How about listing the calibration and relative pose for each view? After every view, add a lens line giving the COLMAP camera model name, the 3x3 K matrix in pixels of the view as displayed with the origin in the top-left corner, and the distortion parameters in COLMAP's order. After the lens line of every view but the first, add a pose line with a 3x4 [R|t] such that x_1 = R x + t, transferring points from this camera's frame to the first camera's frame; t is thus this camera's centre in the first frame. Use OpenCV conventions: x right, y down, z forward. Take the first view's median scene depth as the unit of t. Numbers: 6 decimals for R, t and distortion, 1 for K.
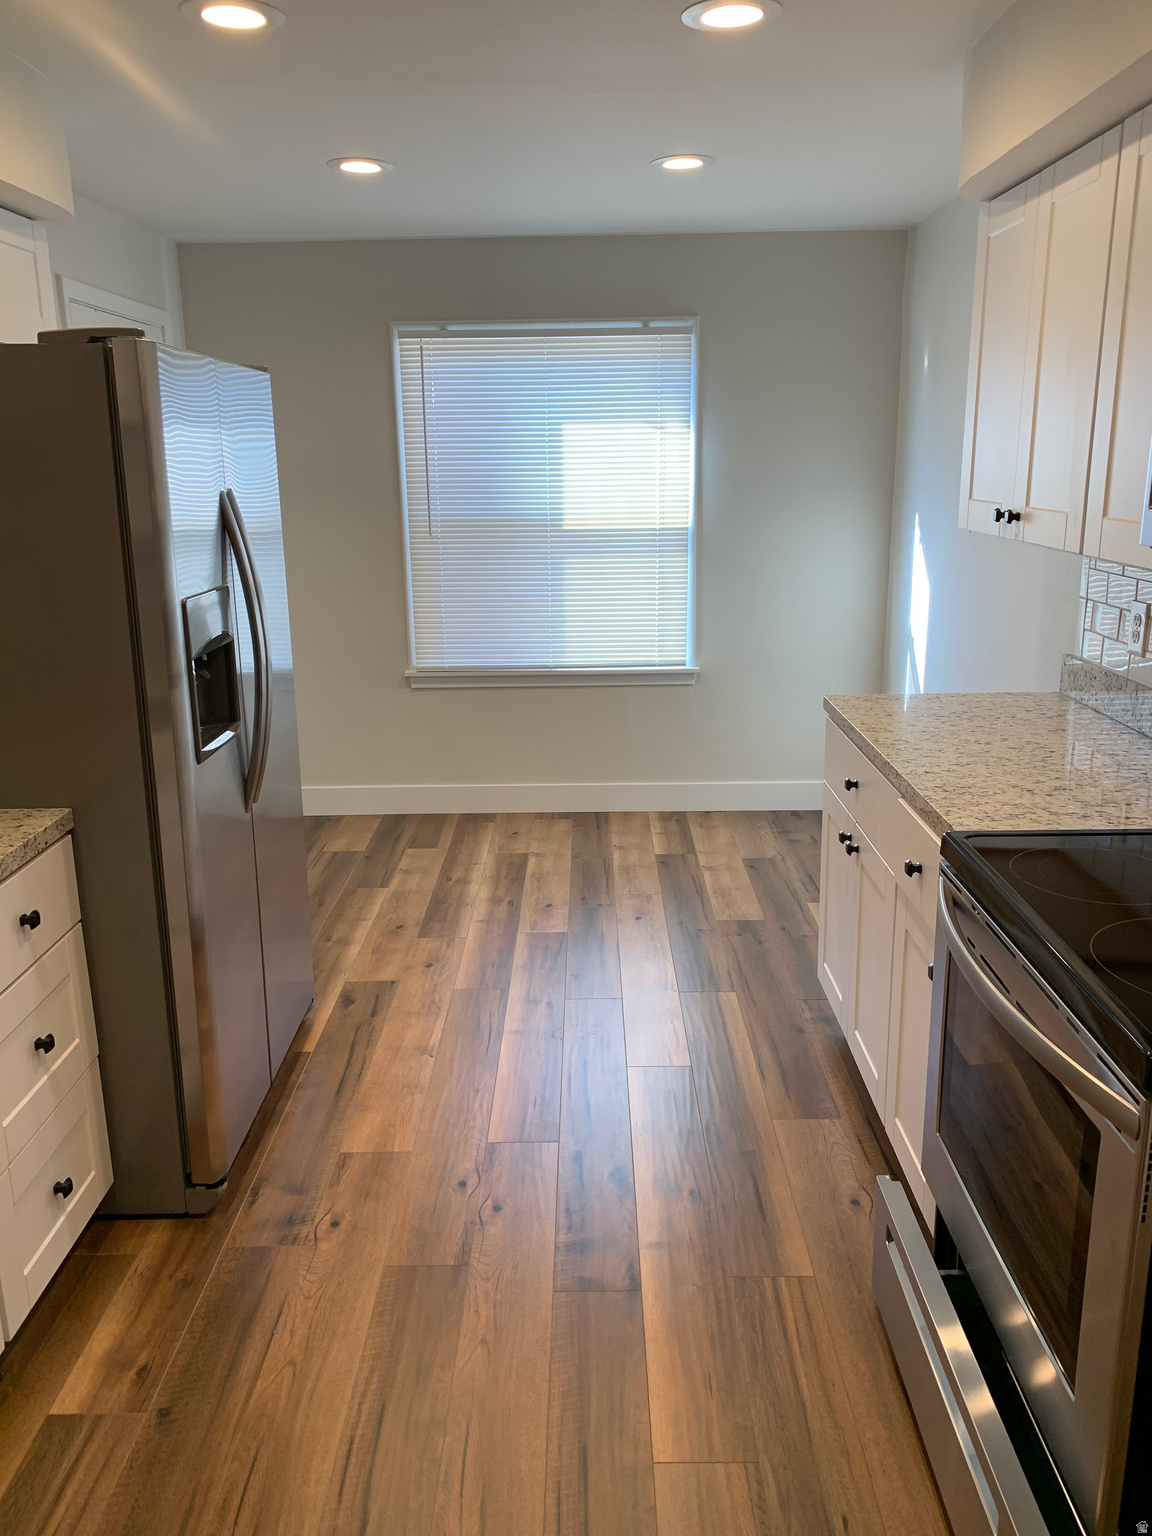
lens RADIAL K [[1132.0, 0, 582.3], [0, 1132.0, 736.0], [0, 0, 1]] dist [0.008139, -0.054823]
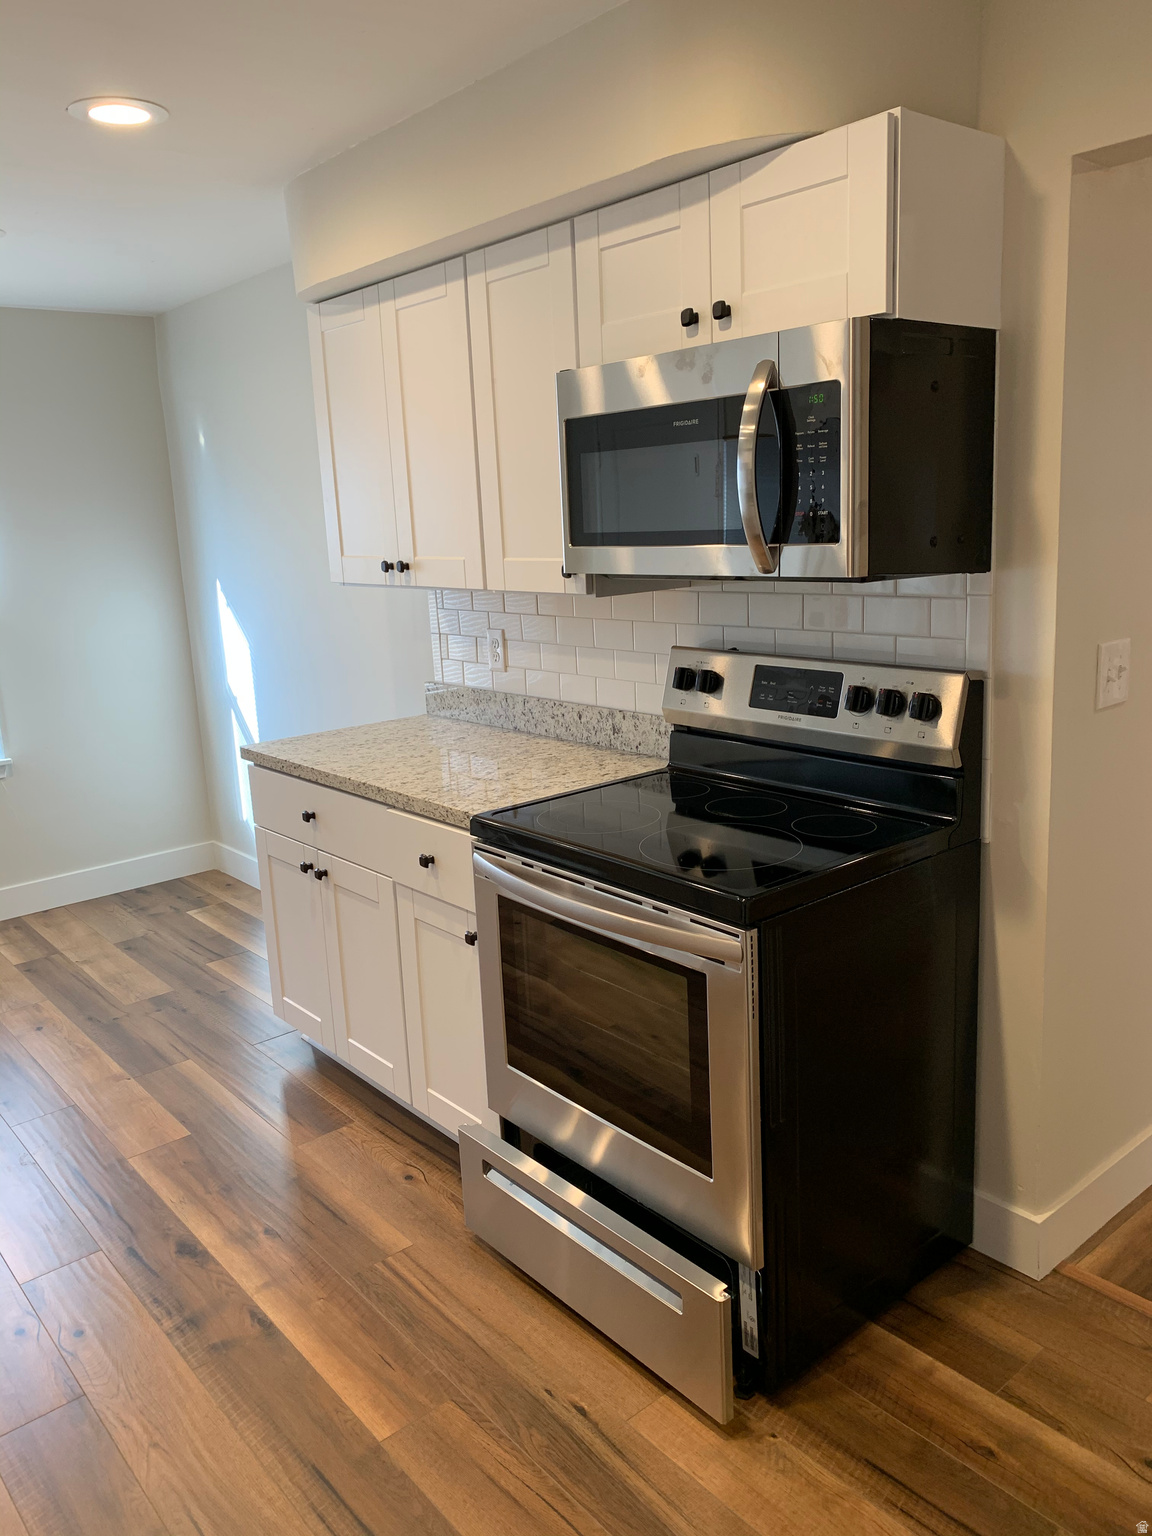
lens RADIAL K [[1132.0, 0, 582.3], [0, 1132.0, 736.0], [0, 0, 1]] dist [0.008139, -0.054823]
pose [[0.753147, -0.146180, 0.641405, -0.253813], [0.189065, 0.981963, 0.001791, 0.014426], [-0.630098, 0.119918, 0.767200, -0.013528]]
